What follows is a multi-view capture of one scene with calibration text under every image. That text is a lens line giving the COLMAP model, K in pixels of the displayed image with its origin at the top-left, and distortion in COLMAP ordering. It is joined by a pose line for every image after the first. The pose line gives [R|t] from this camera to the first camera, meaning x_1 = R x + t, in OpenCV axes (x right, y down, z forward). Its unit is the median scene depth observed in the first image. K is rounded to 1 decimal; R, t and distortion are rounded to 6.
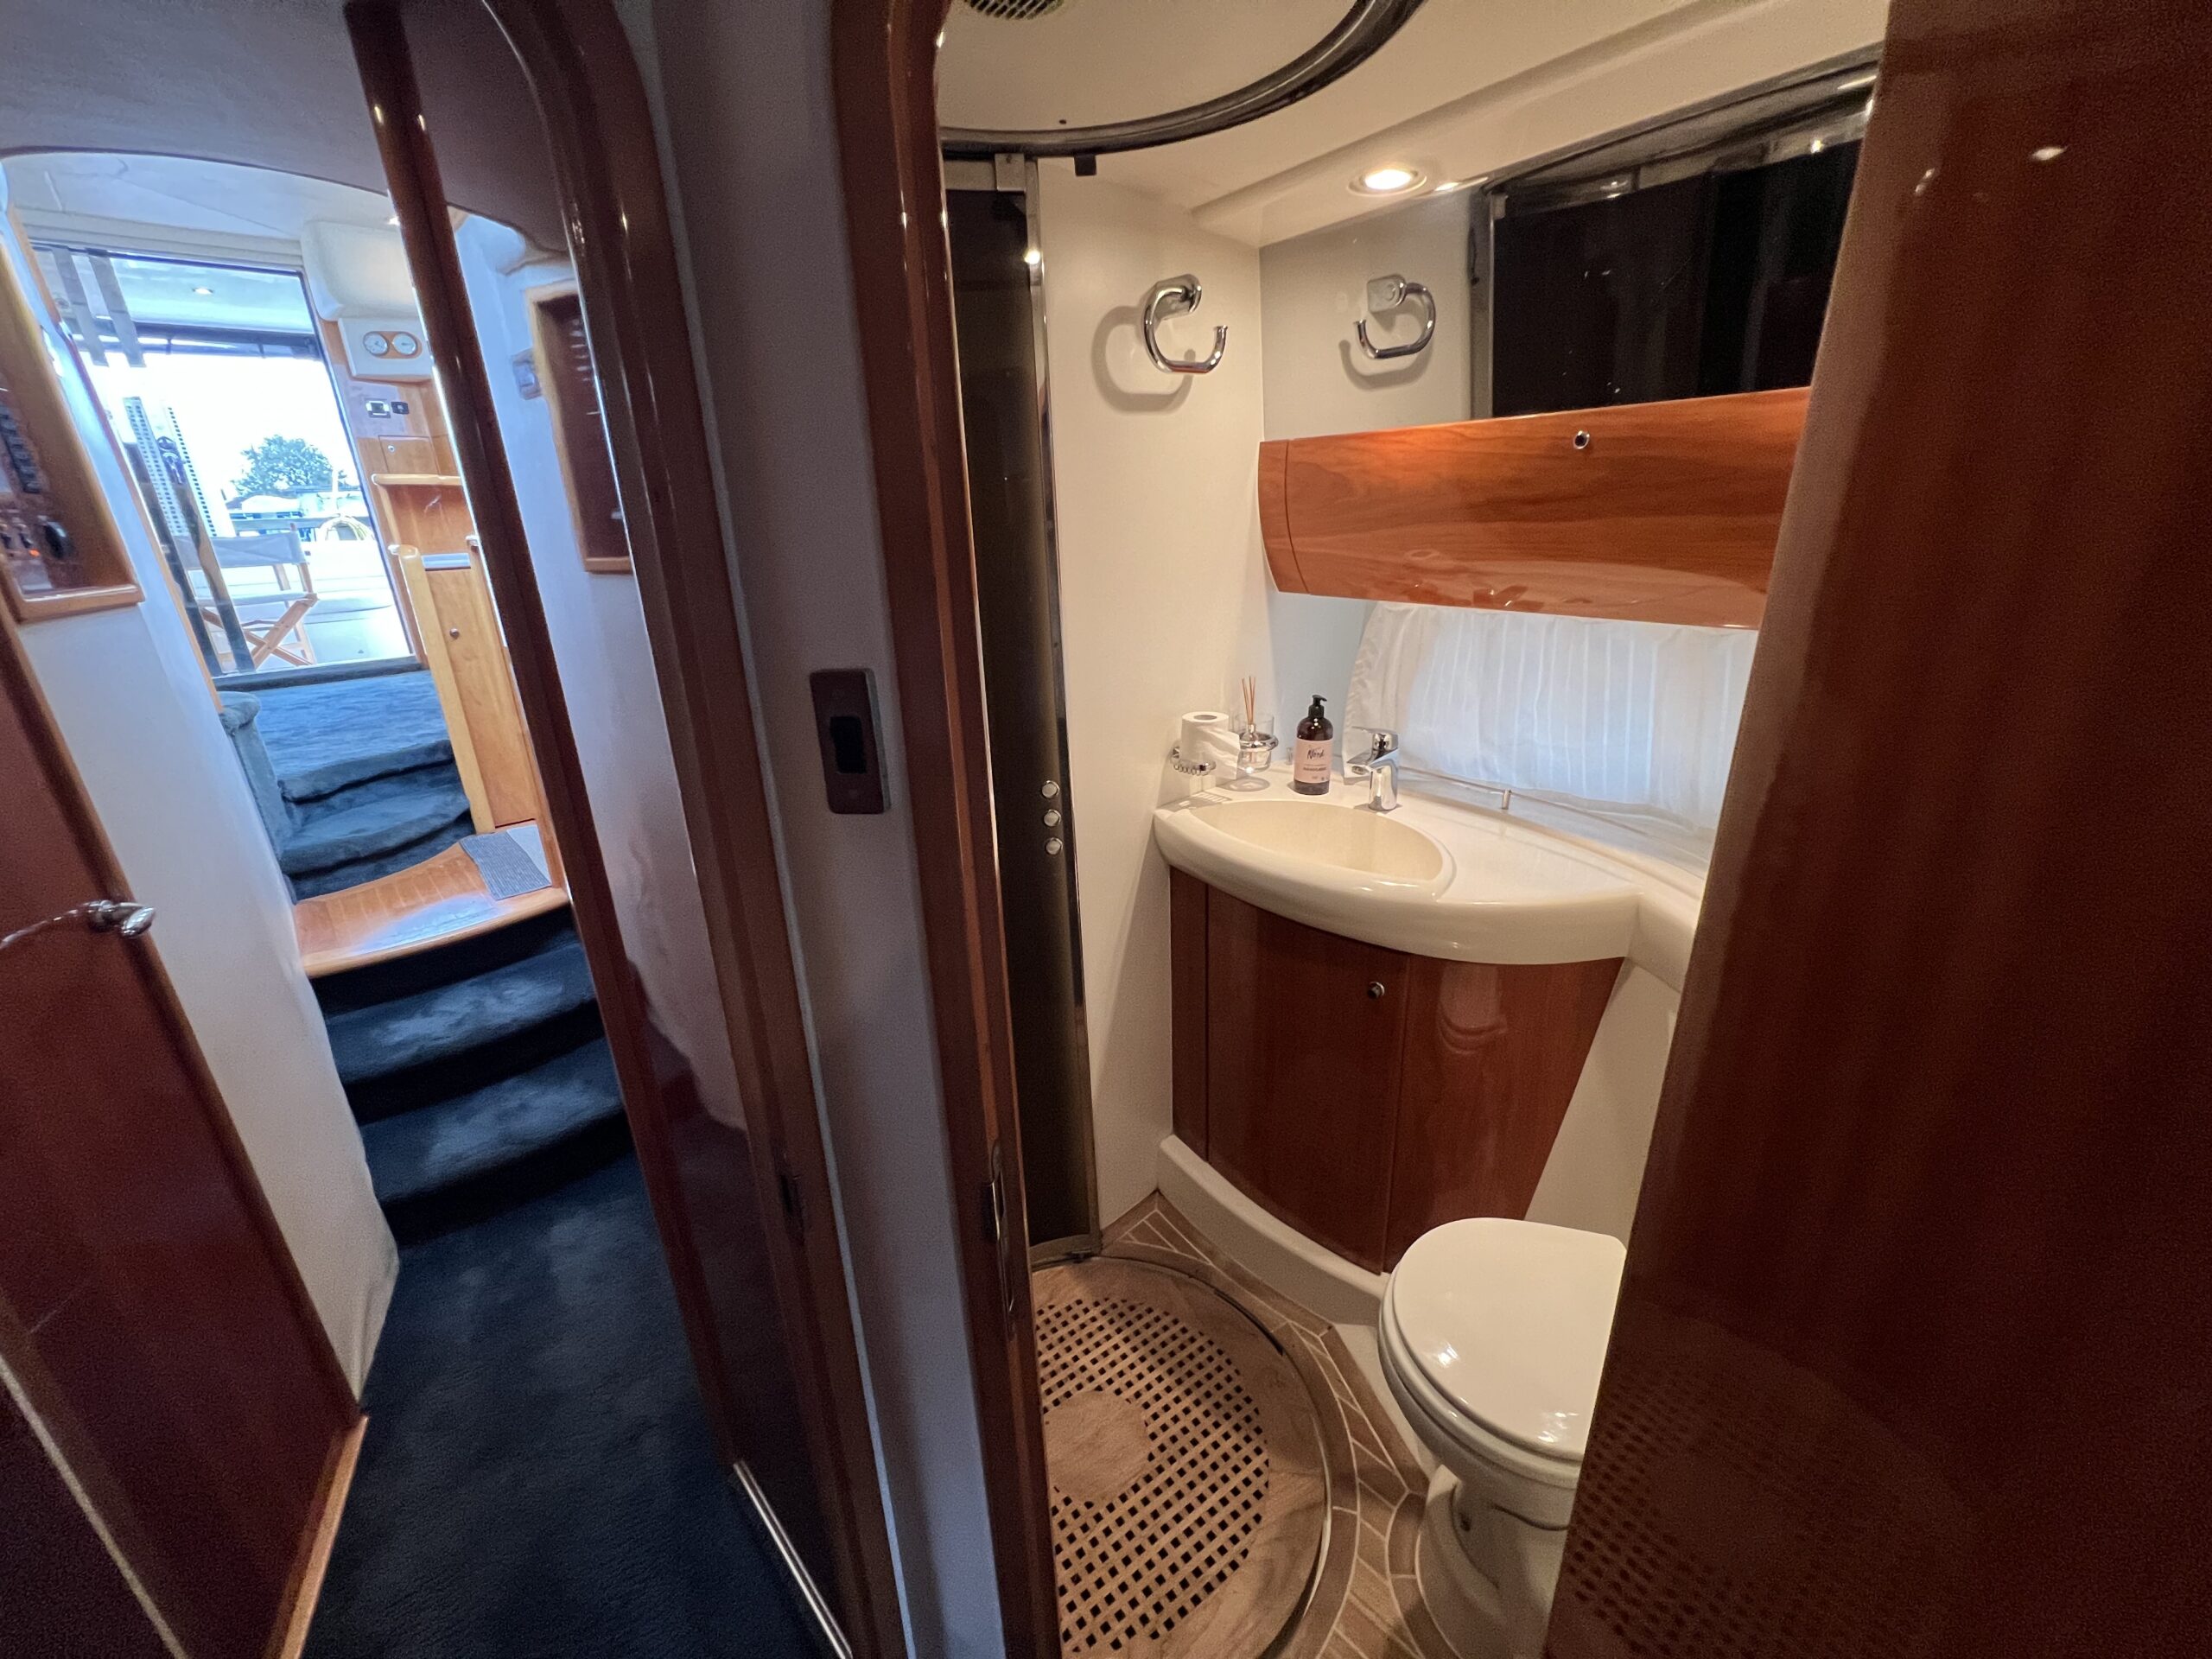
lens RADIAL K [[884.8, 0, 1104.9], [0, 884.8, 820.9], [0, 0, 1]] dist [-0.002242, 0.000259]
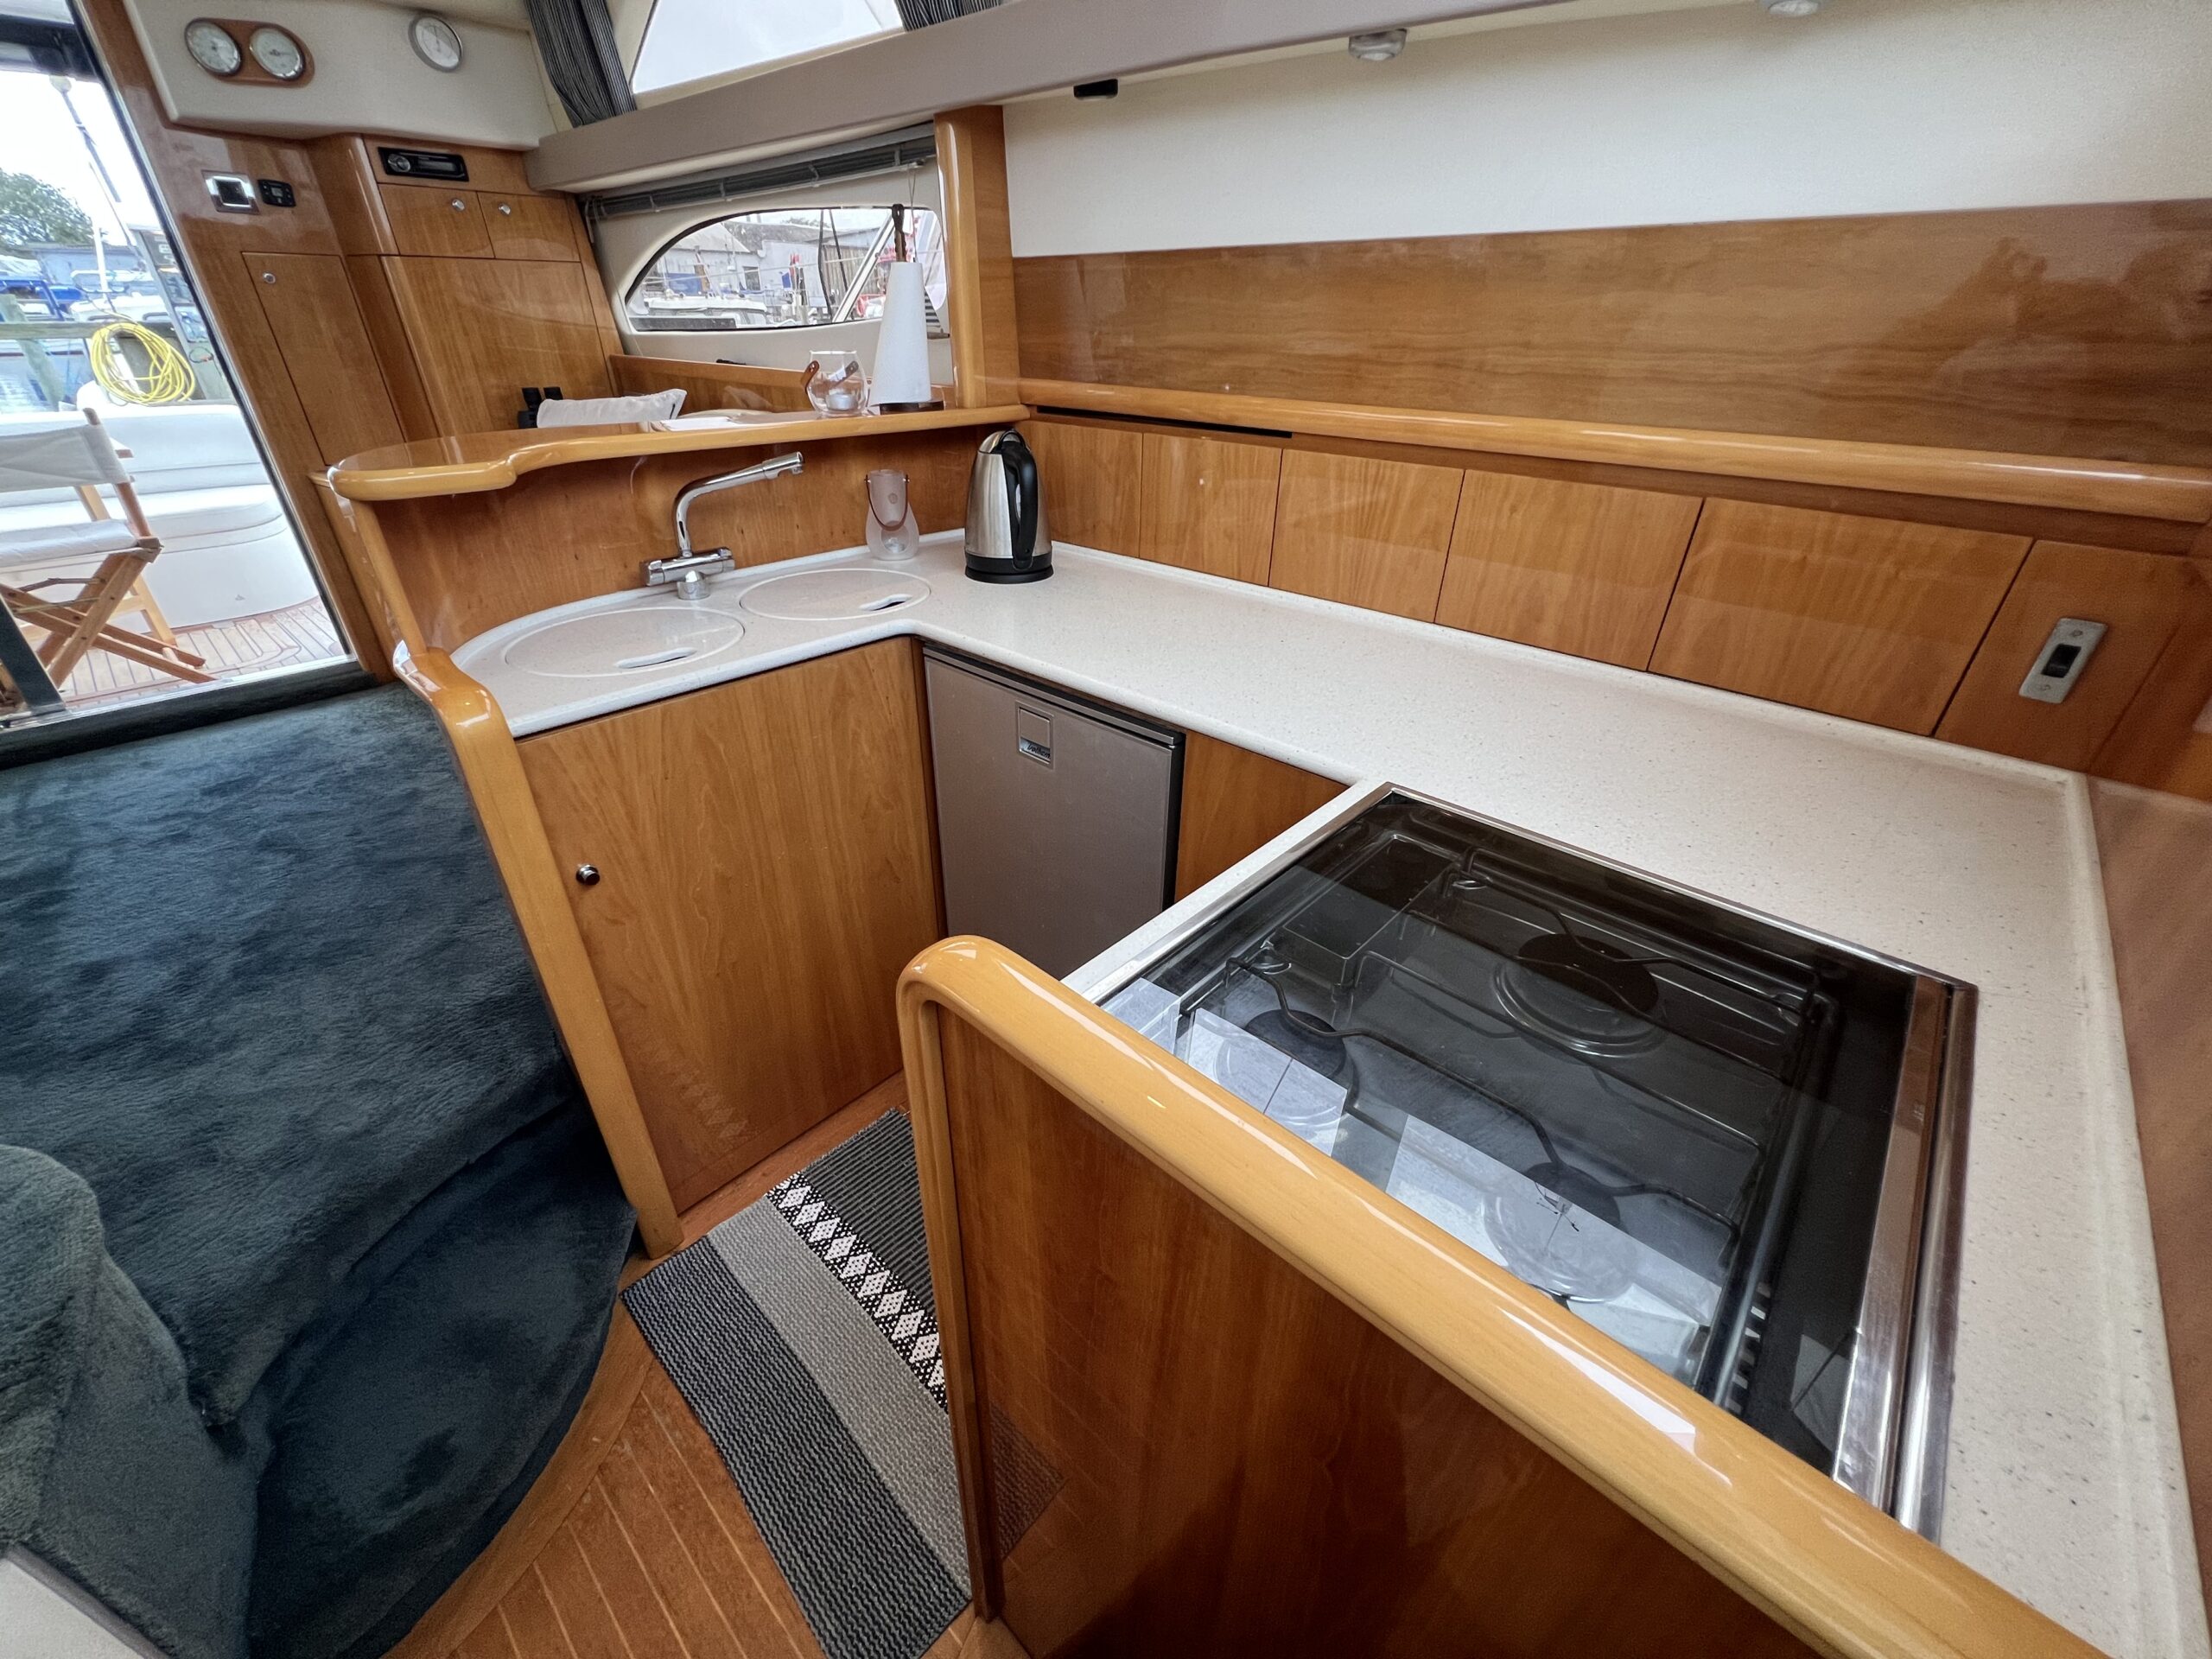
lens RADIAL K [[887.0, 0, 1102.5], [0, 887.0, 822.0], [0, 0, 1]] dist [-0.004101, 0.000838]
pose [[0.997137, 0.005809, 0.075397, -0.541413], [-0.019076, 0.984122, 0.176467, -0.316402], [-0.073174, -0.177400, 0.981415, 0.601839]]
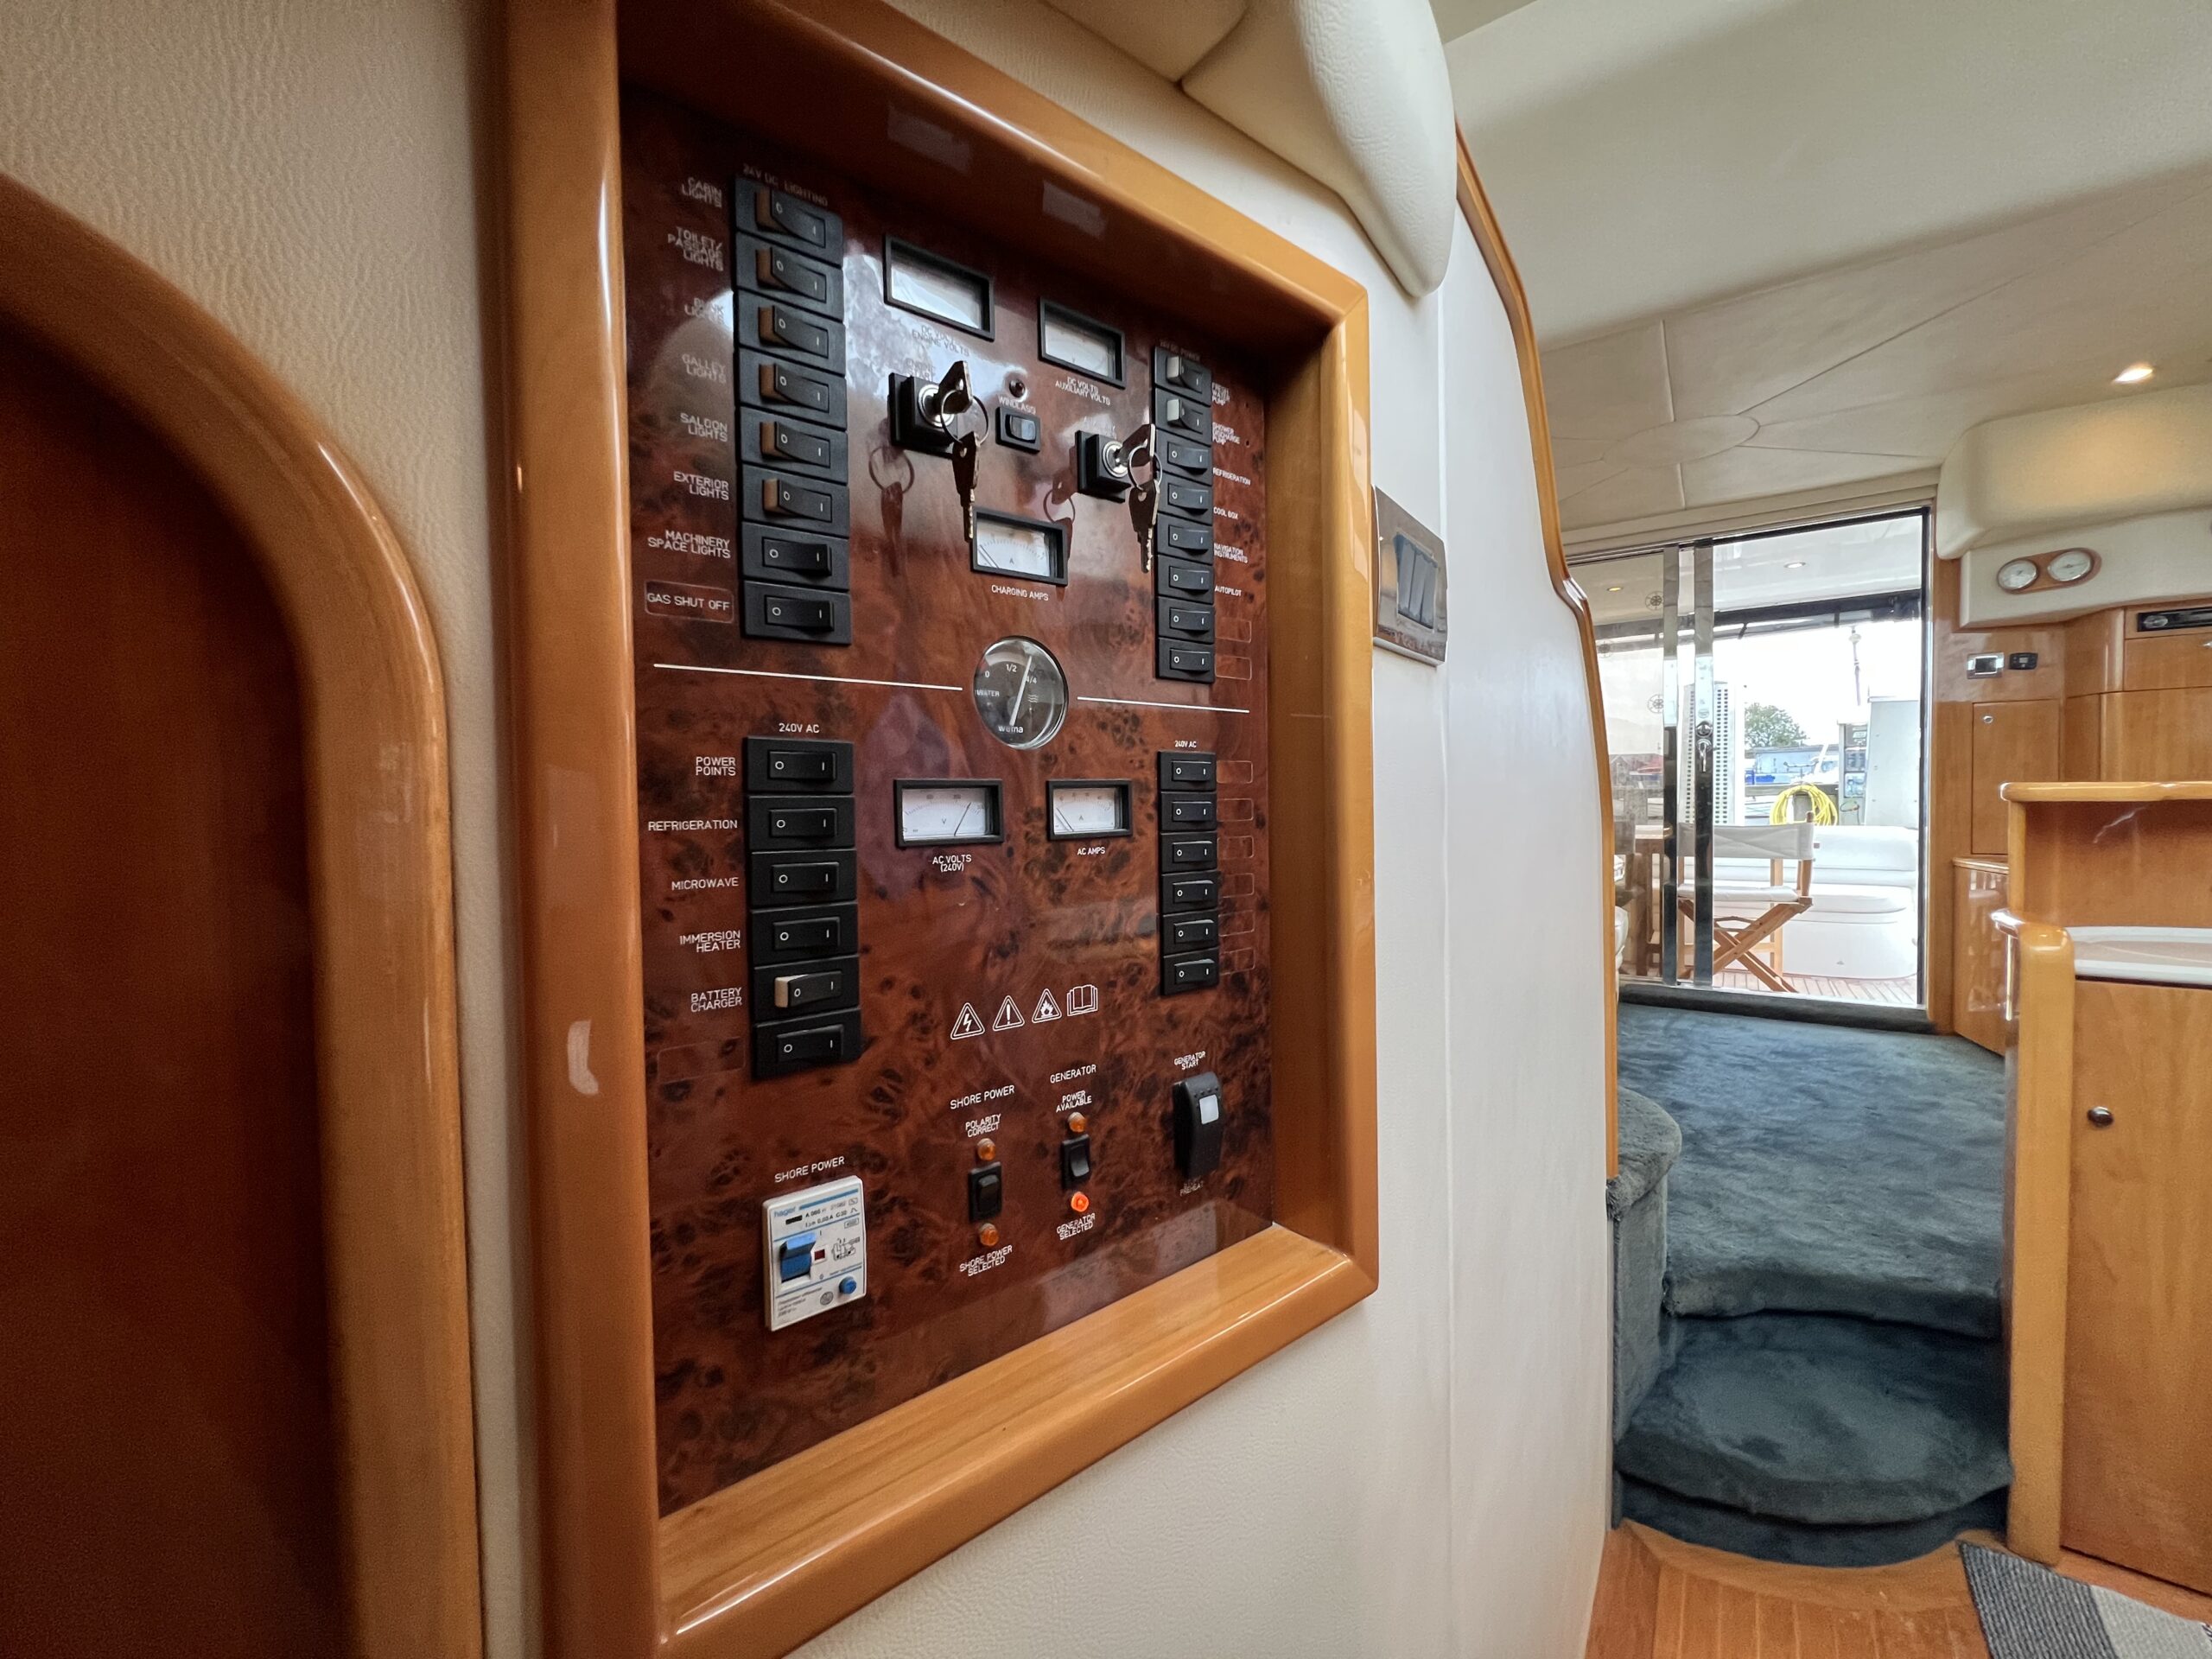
lens RADIAL K [[887.0, 0, 1102.5], [0, 887.0, 822.0], [0, 0, 1]] dist [-0.004101, 0.000838]
pose [[0.185810, 0.056905, -0.980936, -0.404653], [-0.321371, 0.946935, -0.005942, -0.191193], [0.928545, 0.316349, 0.194238, 0.401104]]
